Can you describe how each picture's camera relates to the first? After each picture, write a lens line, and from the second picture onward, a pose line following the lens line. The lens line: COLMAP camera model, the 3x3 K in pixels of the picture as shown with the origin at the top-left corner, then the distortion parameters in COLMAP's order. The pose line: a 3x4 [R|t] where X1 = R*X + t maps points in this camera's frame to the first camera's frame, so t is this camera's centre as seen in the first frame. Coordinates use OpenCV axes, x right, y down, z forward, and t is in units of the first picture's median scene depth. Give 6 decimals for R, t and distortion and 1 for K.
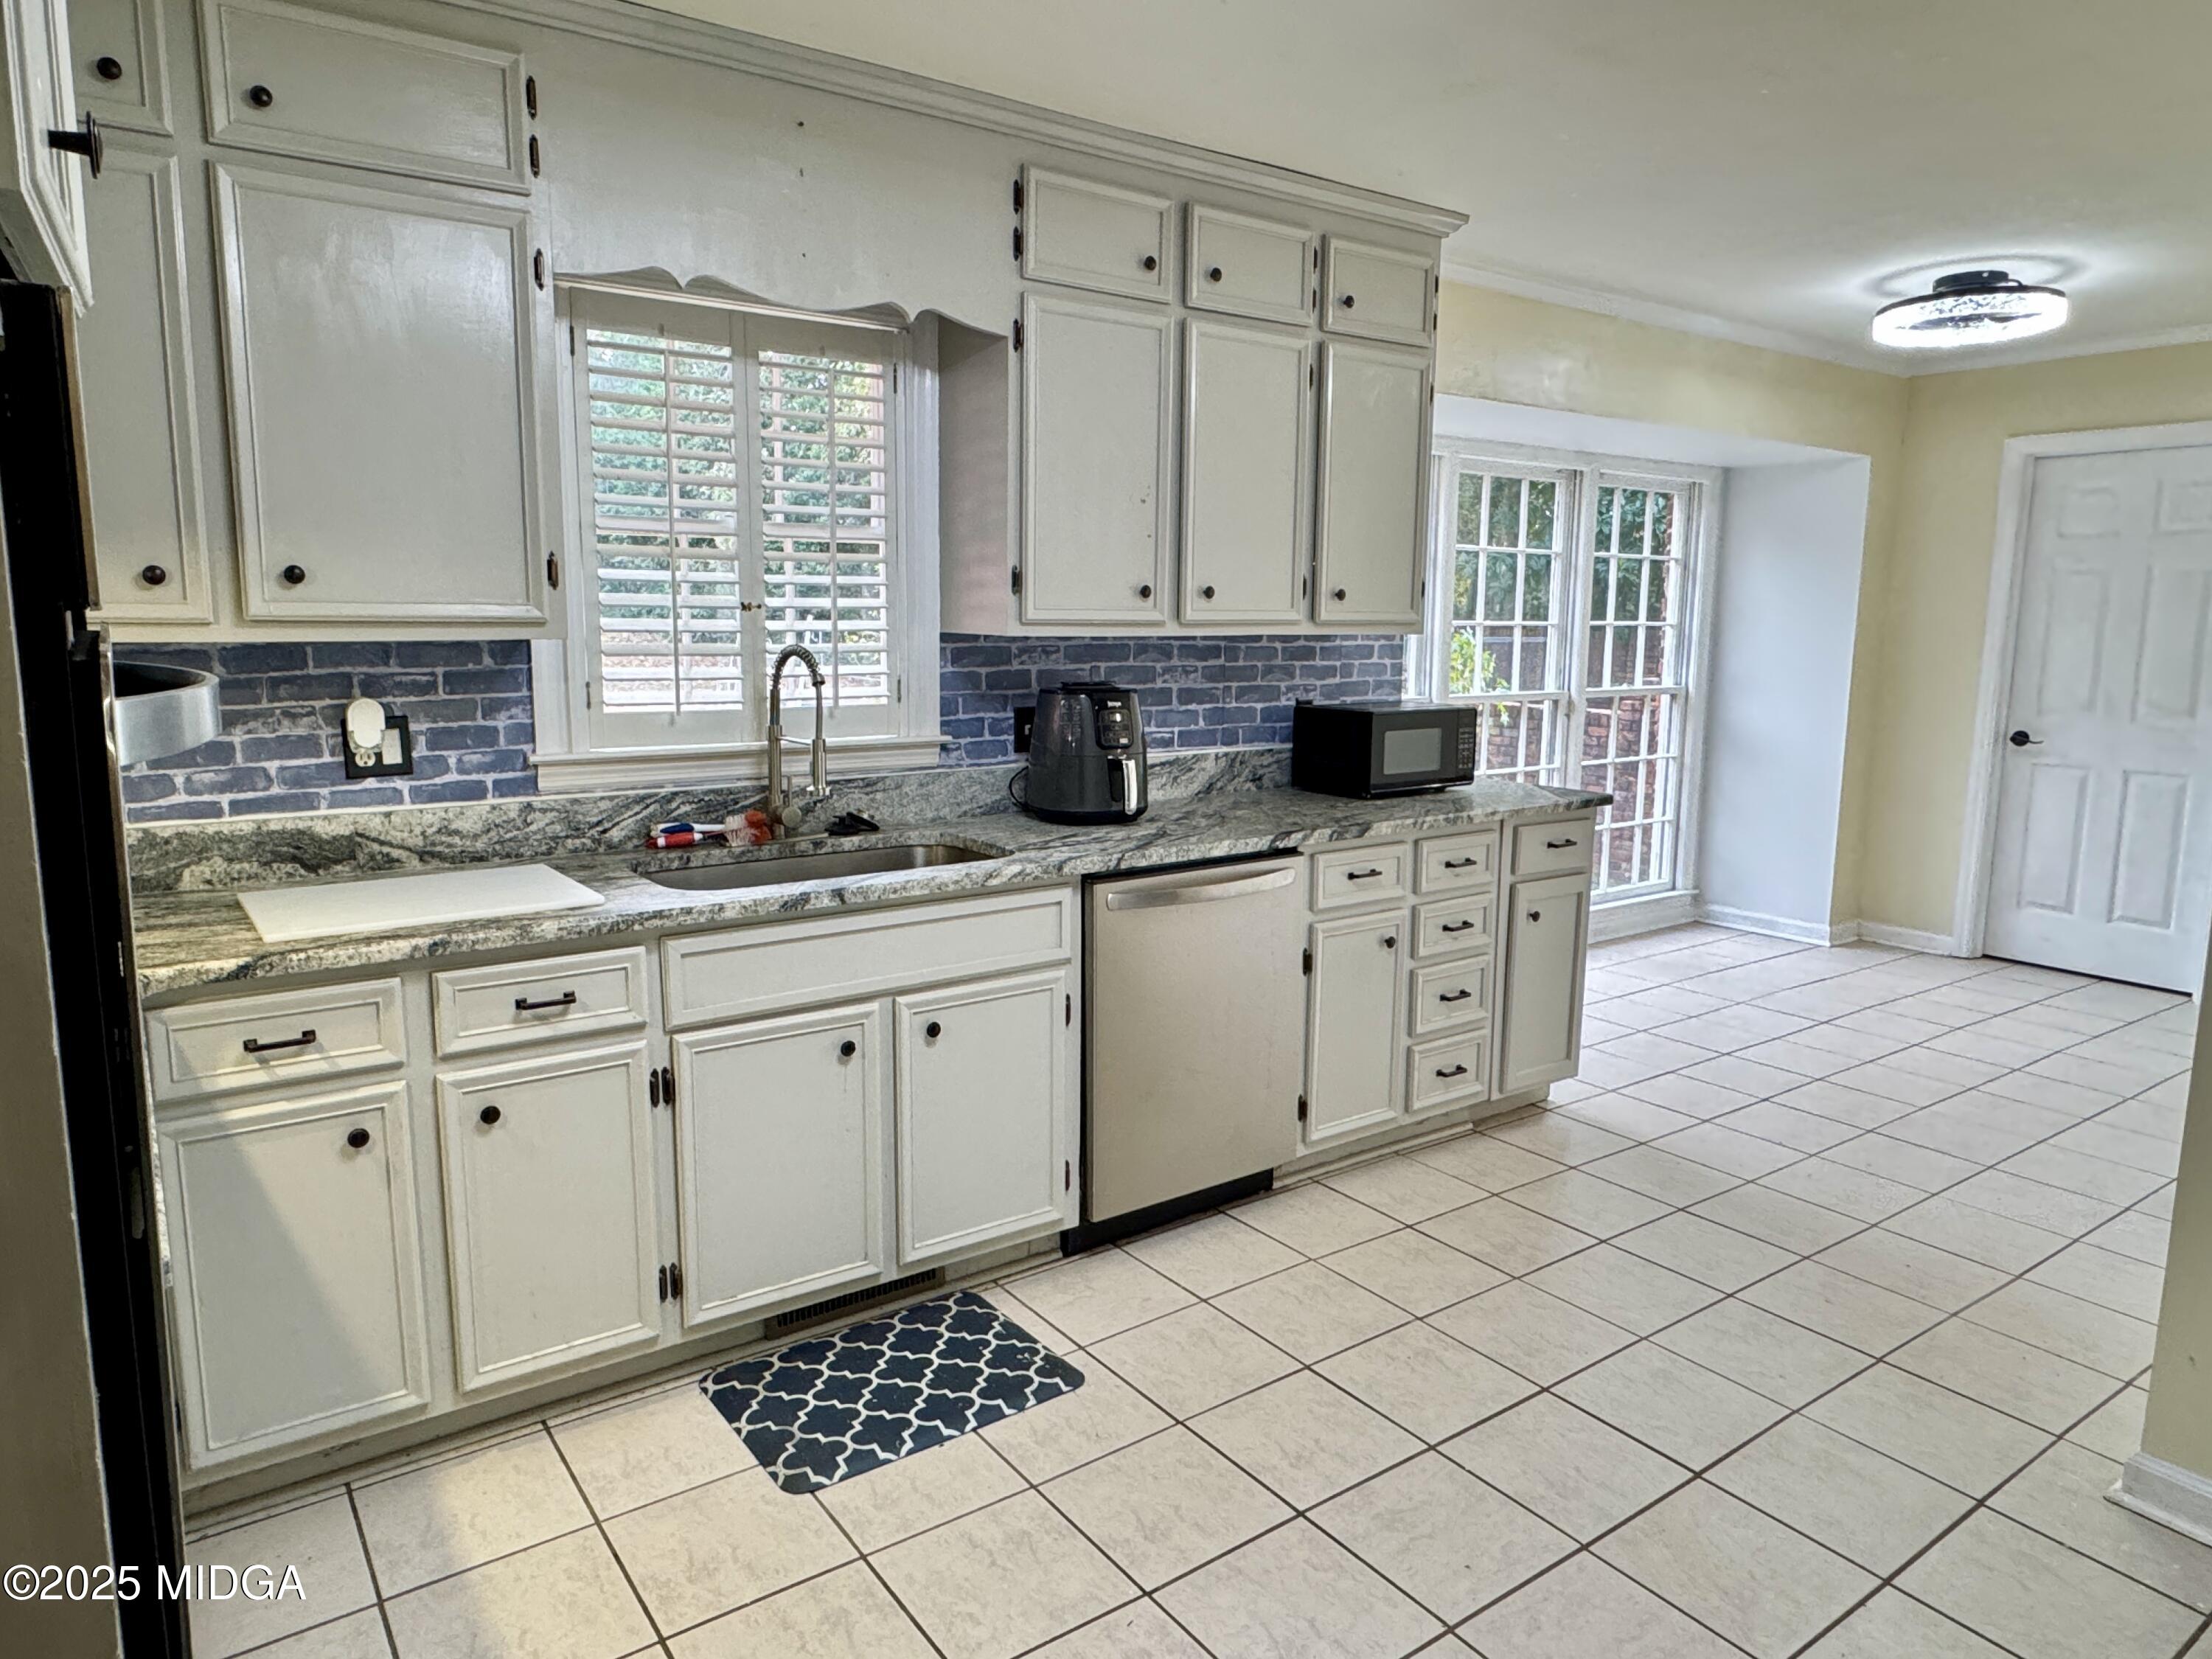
lens RADIAL K [[1399.1, 0, 1100.5], [0, 1399.1, 827.8], [0, 0, 1]] dist [-0.009651, -0.006106]
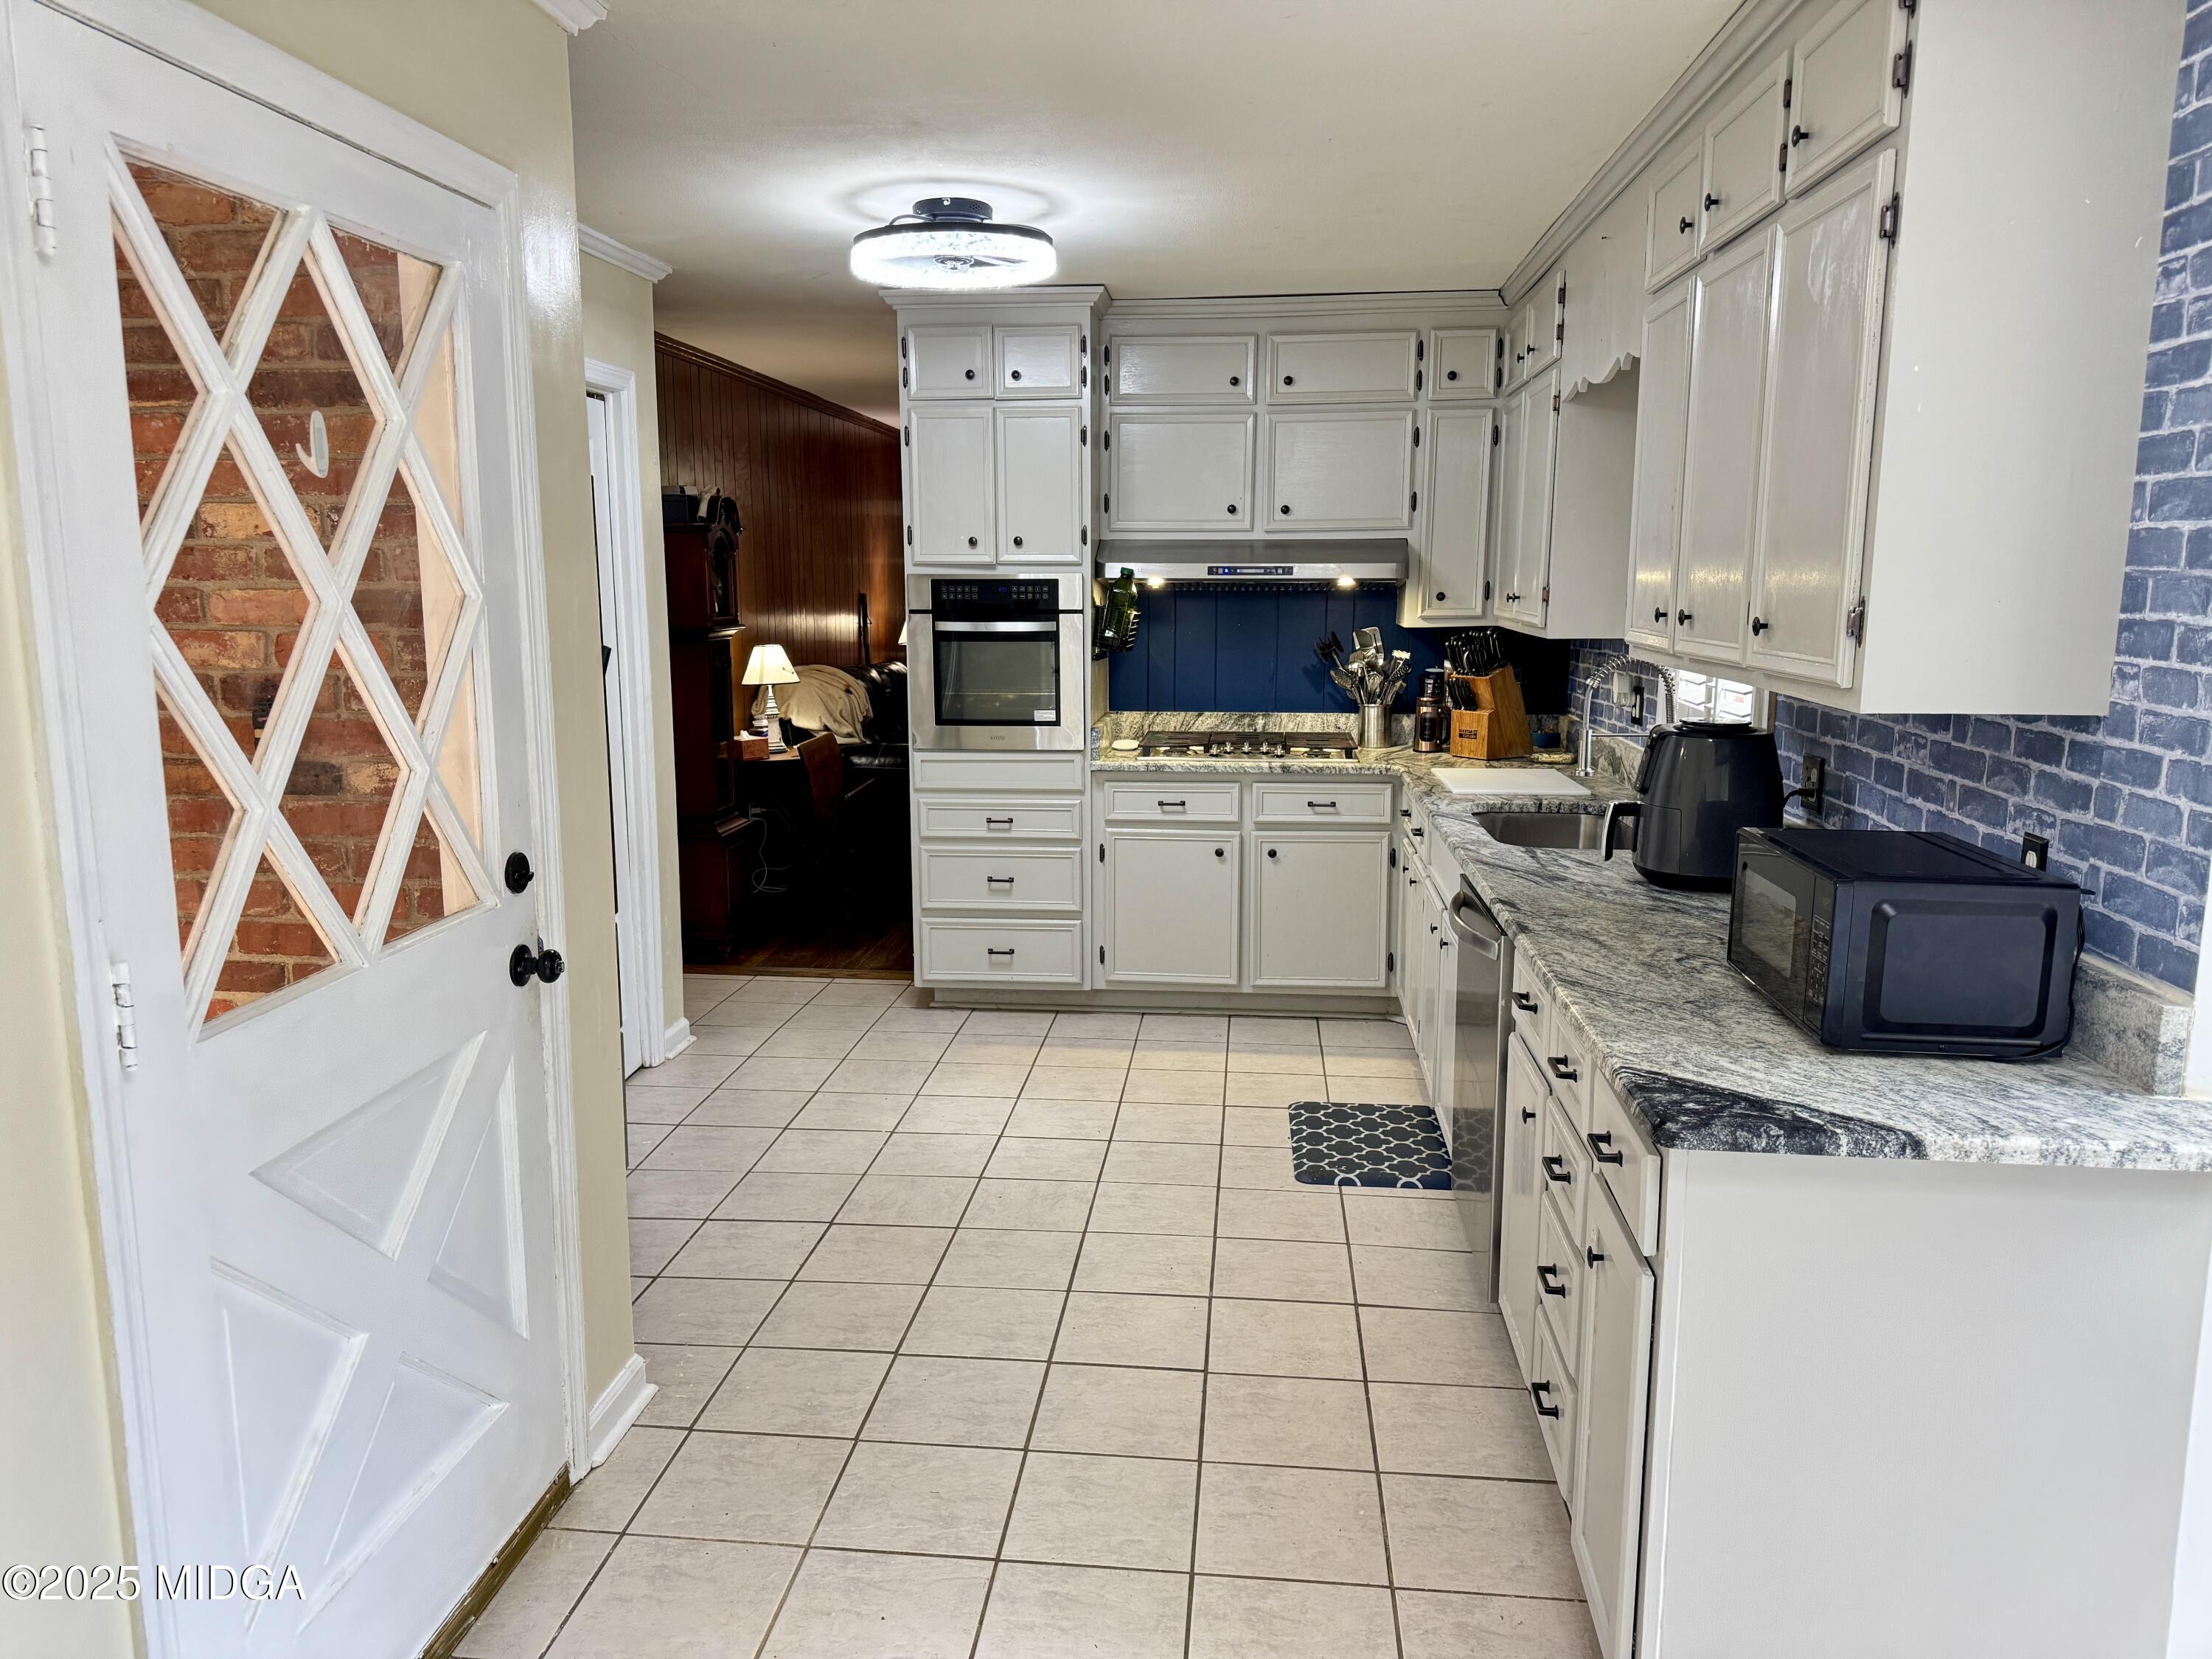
lens RADIAL K [[1552.9, 0, 1085.8], [0, 1552.9, 840.3], [0, 0, 1]] dist [0.064666, -0.078606]
pose [[-0.669631, 0.115480, -0.733661, 0.812217], [-0.127535, 0.955285, 0.266769, -0.205139], [0.731661, 0.272204, -0.624961, 1.143204]]
